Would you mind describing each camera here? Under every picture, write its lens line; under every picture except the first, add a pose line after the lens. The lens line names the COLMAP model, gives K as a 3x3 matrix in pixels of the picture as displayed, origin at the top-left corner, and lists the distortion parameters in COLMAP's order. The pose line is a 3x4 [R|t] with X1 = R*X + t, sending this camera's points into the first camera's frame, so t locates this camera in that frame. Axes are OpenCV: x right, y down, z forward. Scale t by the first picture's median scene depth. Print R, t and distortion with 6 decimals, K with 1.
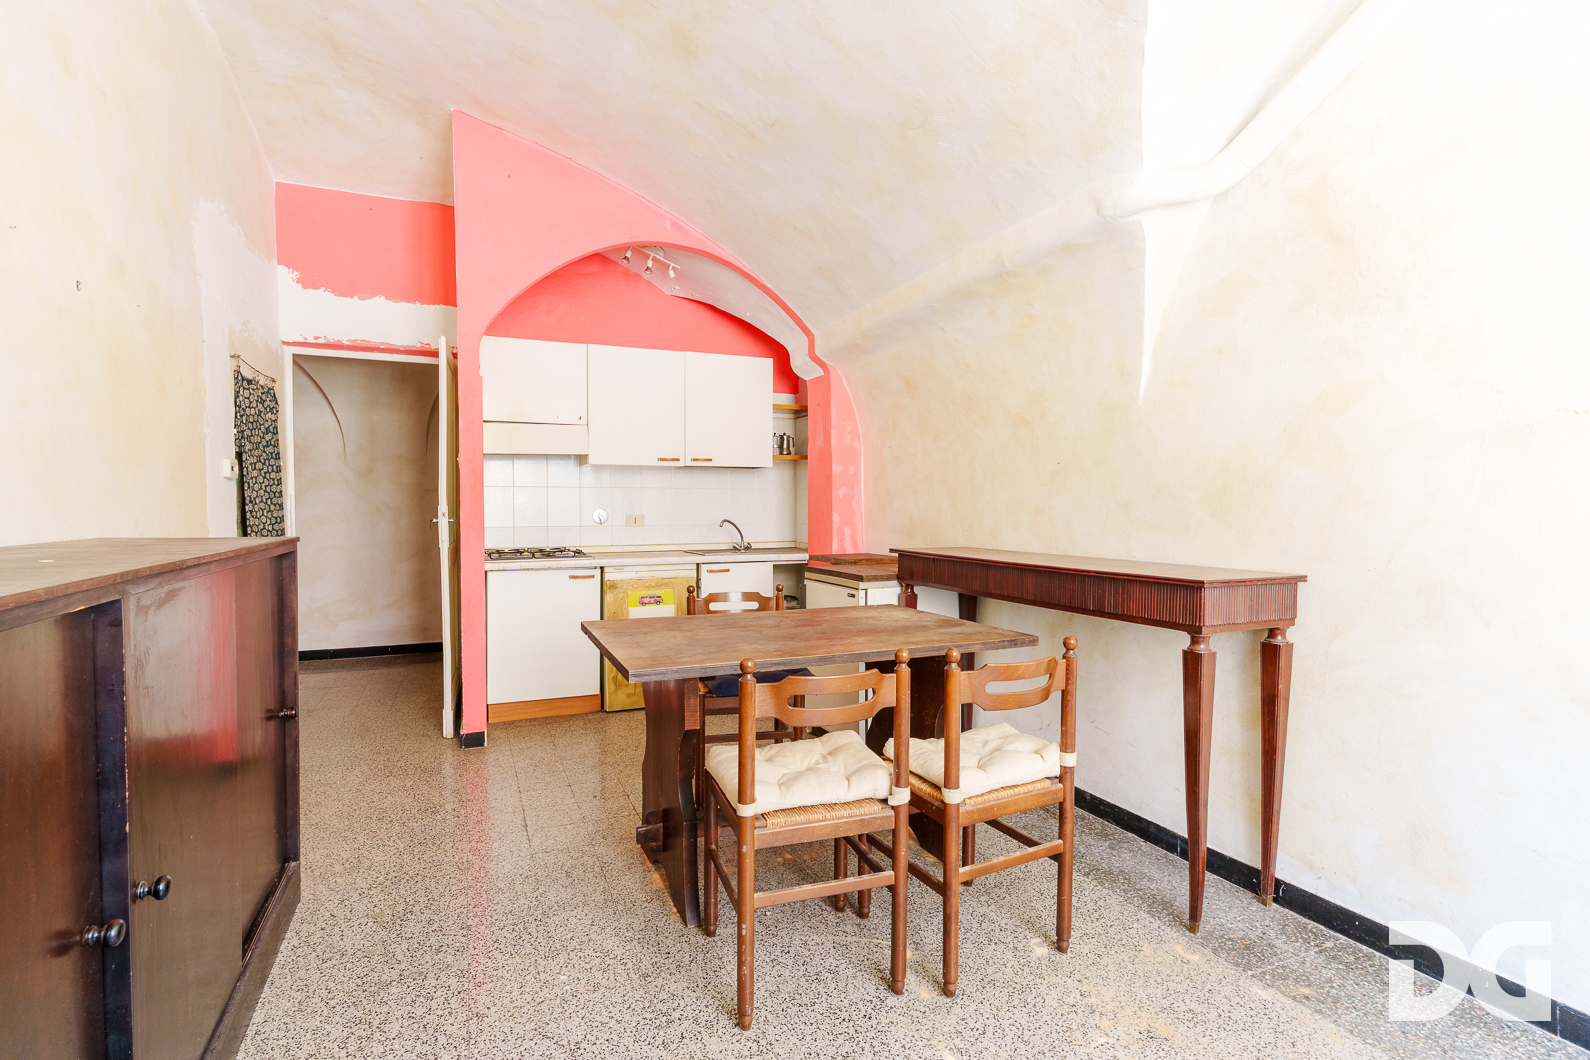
lens RADIAL K [[753.2, 0, 792.0], [0, 753.2, 533.8], [0, 0, 1]] dist [-0.001681, 0.001375]
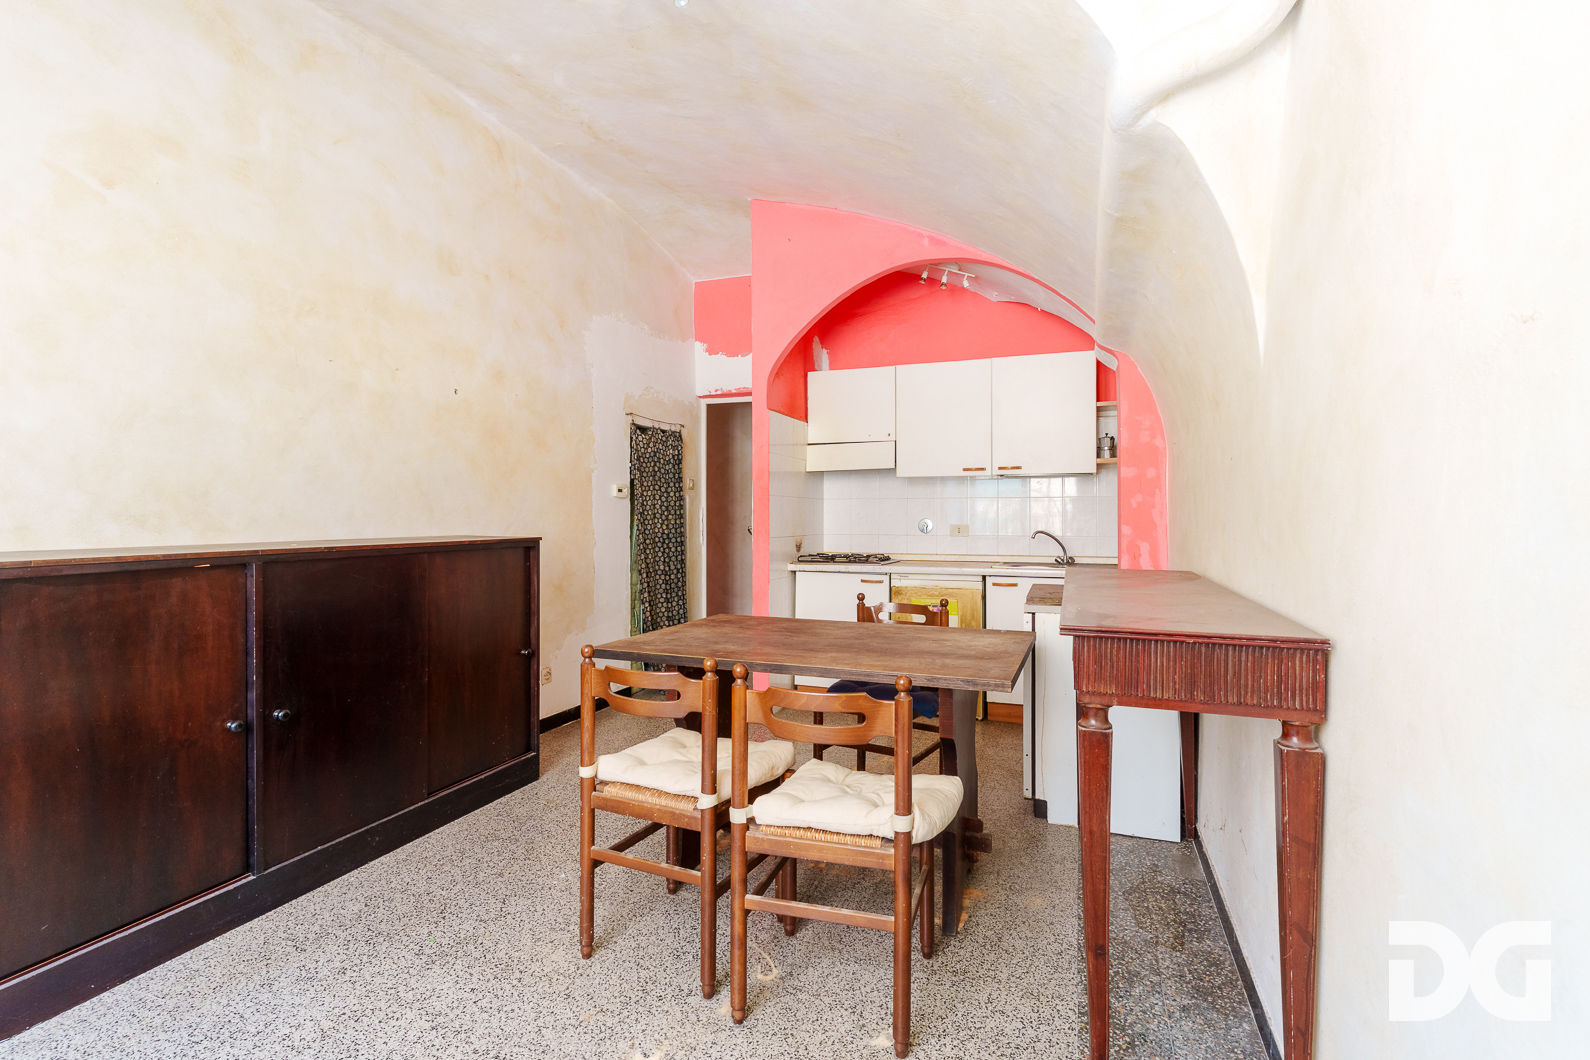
lens RADIAL K [[753.2, 0, 790.1], [0, 753.2, 521.1], [0, 0, 1]] dist [-0.001681, 0.001375]
pose [[0.712265, 0.006213, -0.701883, 0.395809], [-0.025876, 0.999514, -0.017411, -0.007819], [0.701433, 0.030563, 0.712080, 0.141986]]
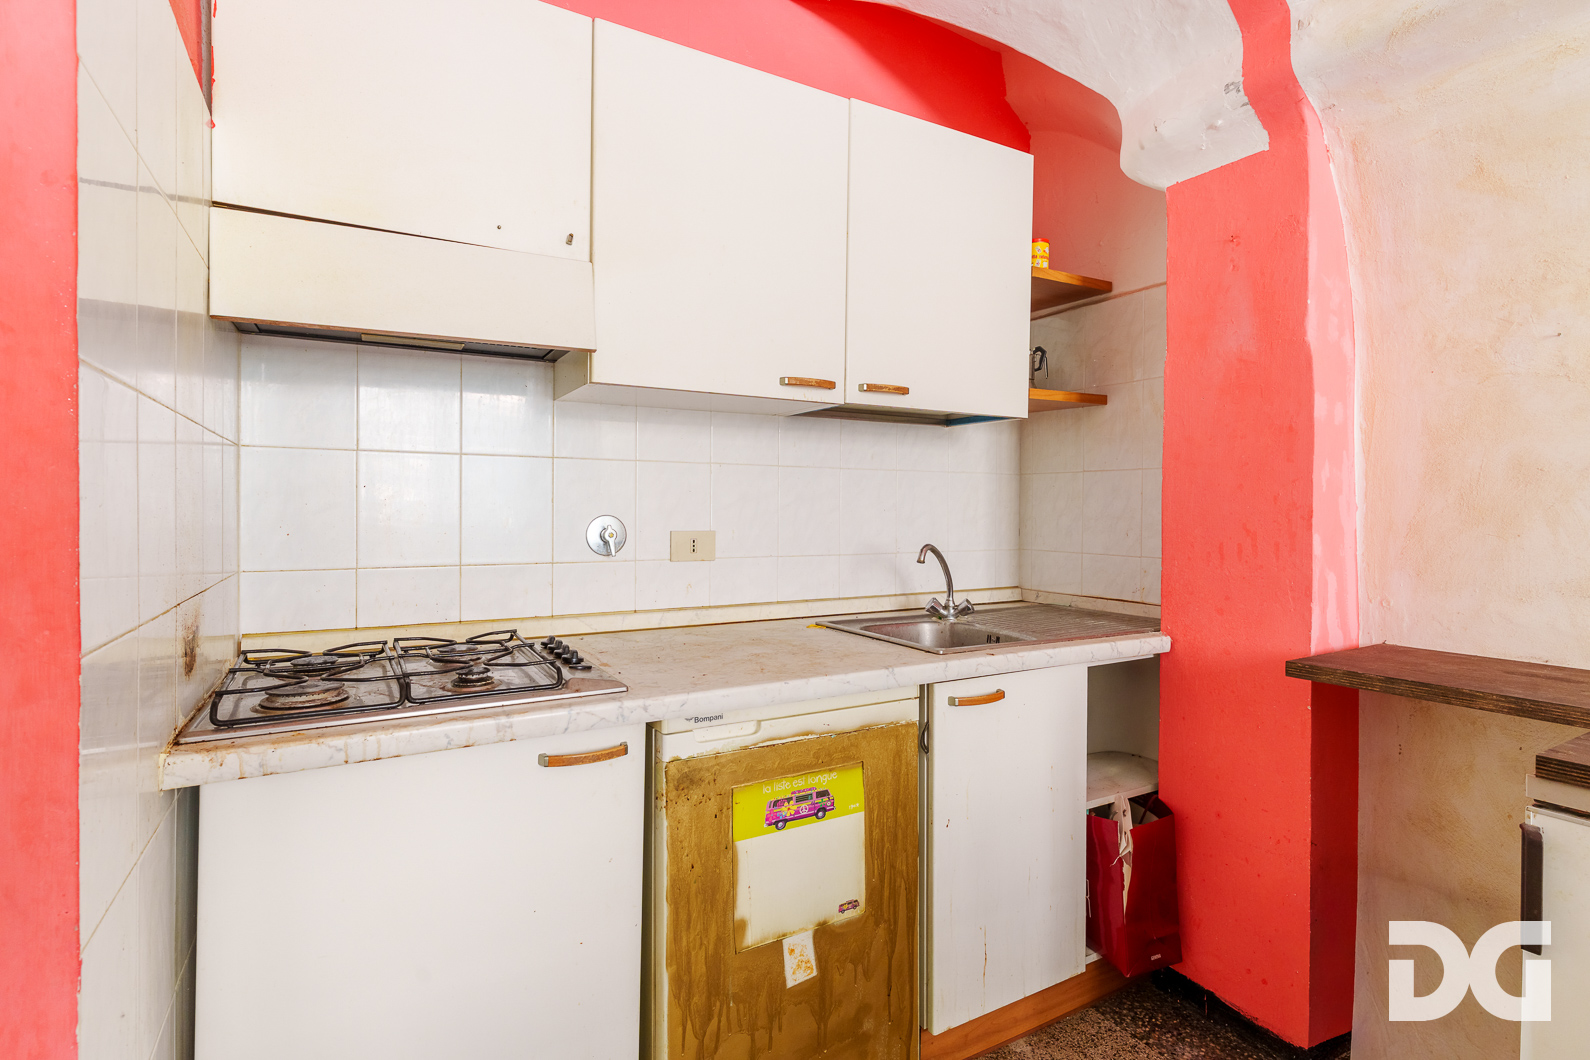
lens RADIAL K [[753.2, 0, 805.5], [0, 753.2, 523.2], [0, 0, 1]] dist [-0.001681, 0.001375]
pose [[0.993191, 0.003268, 0.116451, -0.229307], [-0.001545, 0.999888, -0.014885, -0.027887], [-0.116487, 0.014604, 0.993085, 0.703556]]
